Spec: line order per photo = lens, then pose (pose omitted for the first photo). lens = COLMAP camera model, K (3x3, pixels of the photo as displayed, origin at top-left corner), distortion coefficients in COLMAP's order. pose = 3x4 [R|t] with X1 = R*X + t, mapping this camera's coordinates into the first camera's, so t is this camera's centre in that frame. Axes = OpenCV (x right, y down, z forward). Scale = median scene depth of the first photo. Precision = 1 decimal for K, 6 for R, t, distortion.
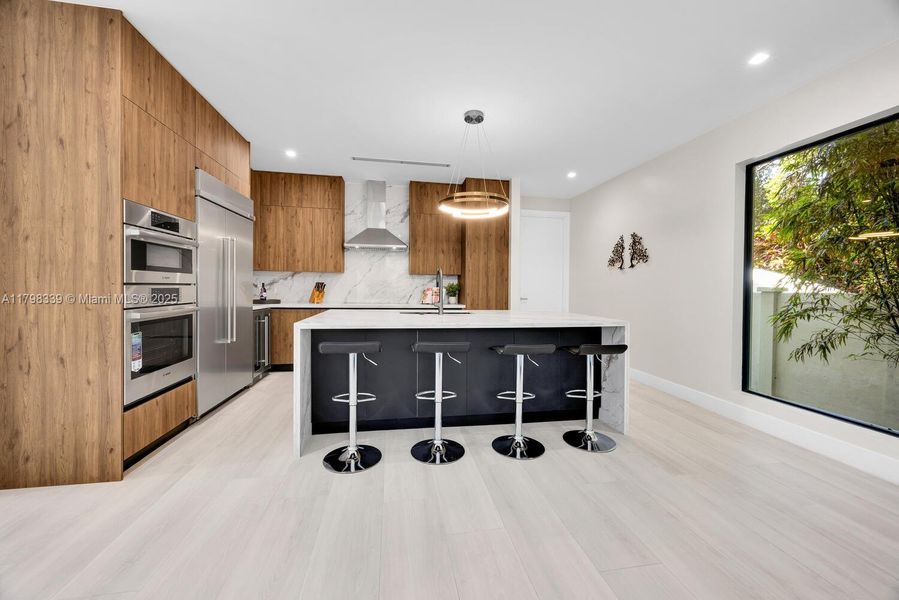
lens RADIAL K [[330.4, 0, 443.3], [0, 330.4, 300.6], [0, 0, 1]] dist [0.000052, -0.000023]
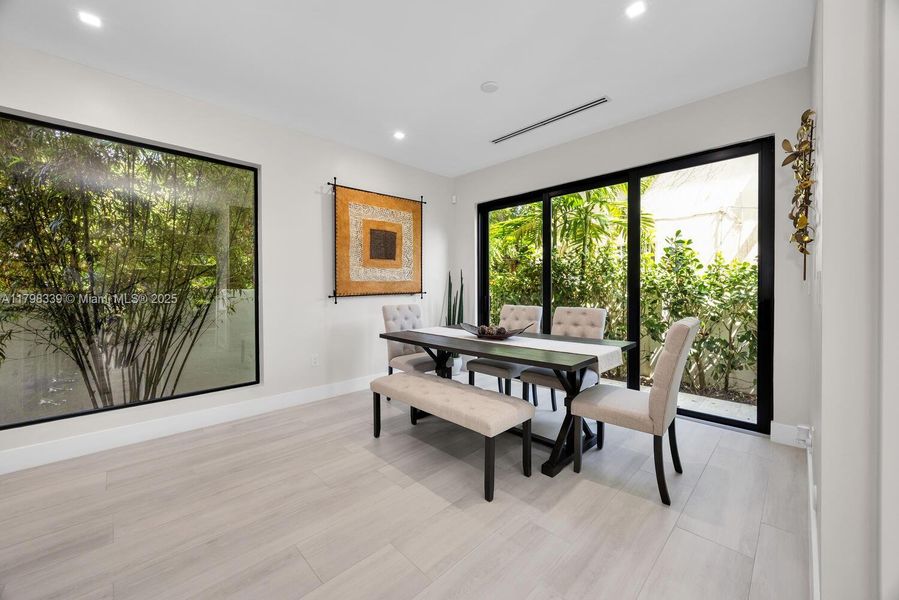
lens RADIAL K [[344.7, 0, 449.5], [0, 344.7, 300.0], [0, 0, 1]] dist [0.000302, -0.000008]
pose [[-0.569832, -0.044585, 0.820551, -0.245878], [0.027838, 0.996907, 0.073499, -0.032016], [-0.821289, 0.064725, -0.566829, 0.569182]]
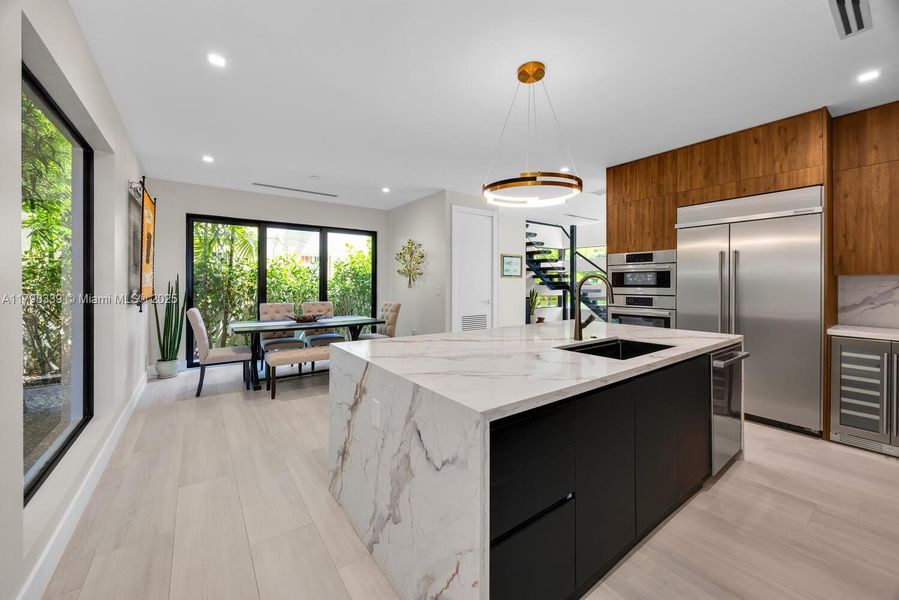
lens RADIAL K [[336.2, 0, 452.6], [0, 336.2, 284.0], [0, 0, 1]] dist [-0.000900, -0.000046]
pose [[-0.888397, -0.018130, -0.458719, 0.626694], [-0.037669, 0.998729, 0.033481, -0.102082], [0.457529, 0.047024, -0.887951, 1.689731]]
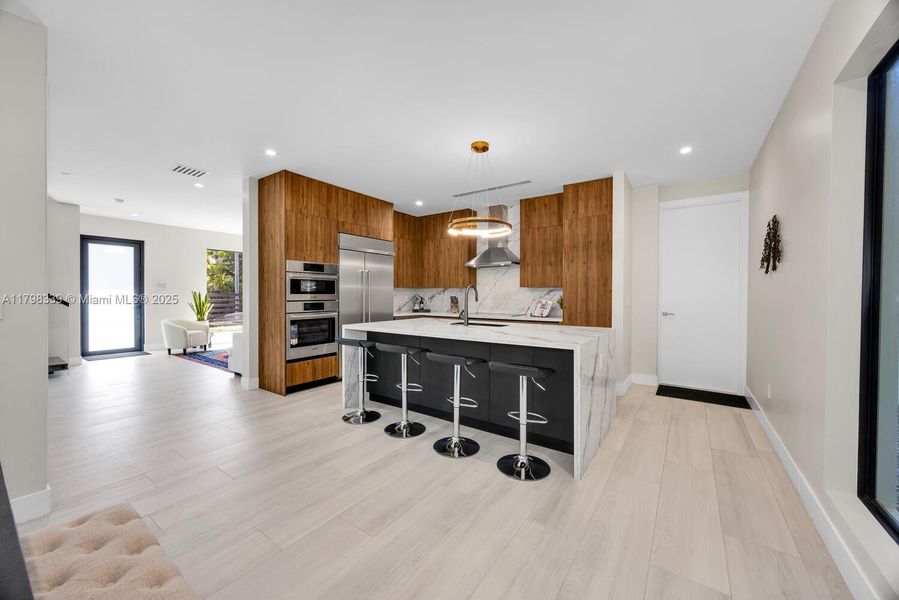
lens RADIAL K [[344.7, 0, 449.5], [0, 344.7, 300.0], [0, 0, 1]] dist [0.000302, -0.000008]
pose [[0.711841, -0.002031, -0.702337, 0.874765], [-0.022509, 0.999416, -0.025703, -0.016052], [0.701979, 0.034105, 0.711380, 0.127139]]
